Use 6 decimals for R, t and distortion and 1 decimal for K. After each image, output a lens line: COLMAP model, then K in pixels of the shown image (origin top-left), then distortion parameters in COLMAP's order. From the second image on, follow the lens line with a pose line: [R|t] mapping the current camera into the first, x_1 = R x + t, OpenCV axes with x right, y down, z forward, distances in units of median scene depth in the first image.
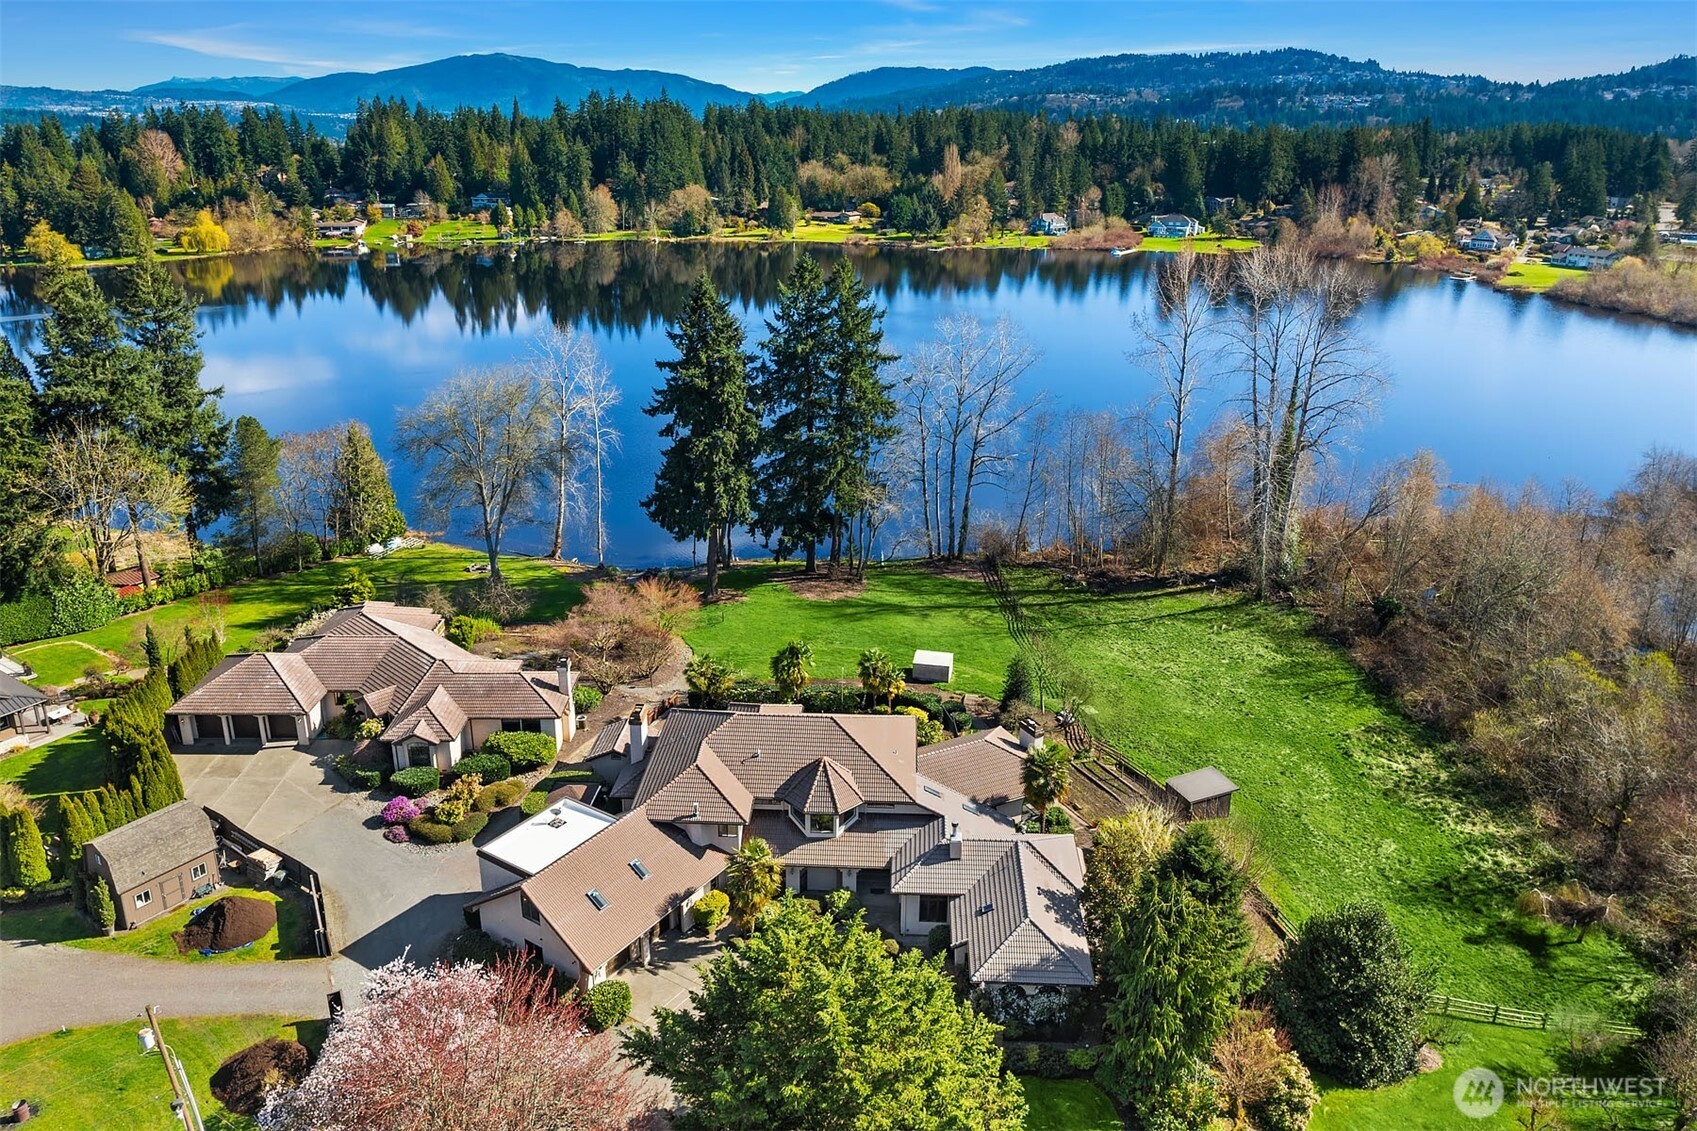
lens RADIAL K [[1117.1, 0, 843.4], [0, 1117.1, 563.2], [0, 0, 1]] dist [-0.032243, -0.000425]
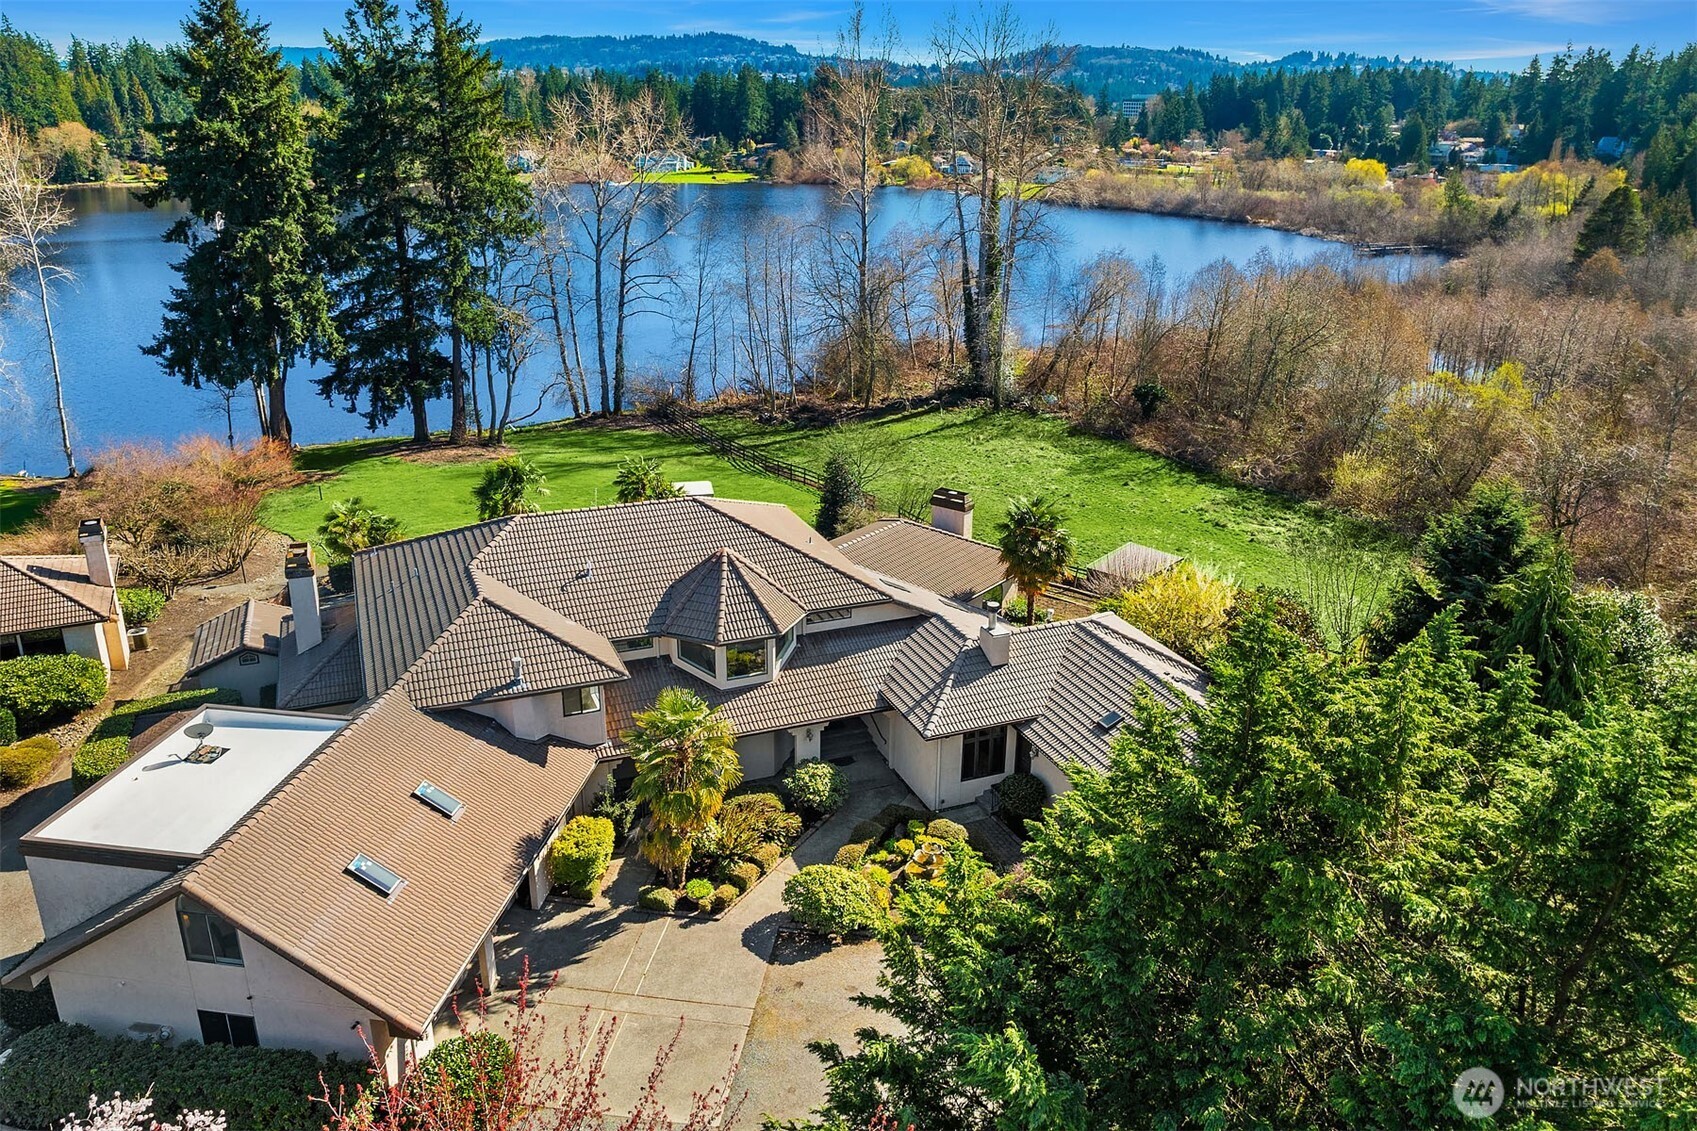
lens RADIAL K [[1117.1, 0, 853.5], [0, 1117.1, 566.2], [0, 0, 1]] dist [-0.032243, -0.000425]
pose [[0.892260, -0.126622, 0.433404, -0.166472], [0.114978, 0.991948, 0.053097, 0.131671], [-0.436638, 0.002456, 0.899634, 0.382606]]
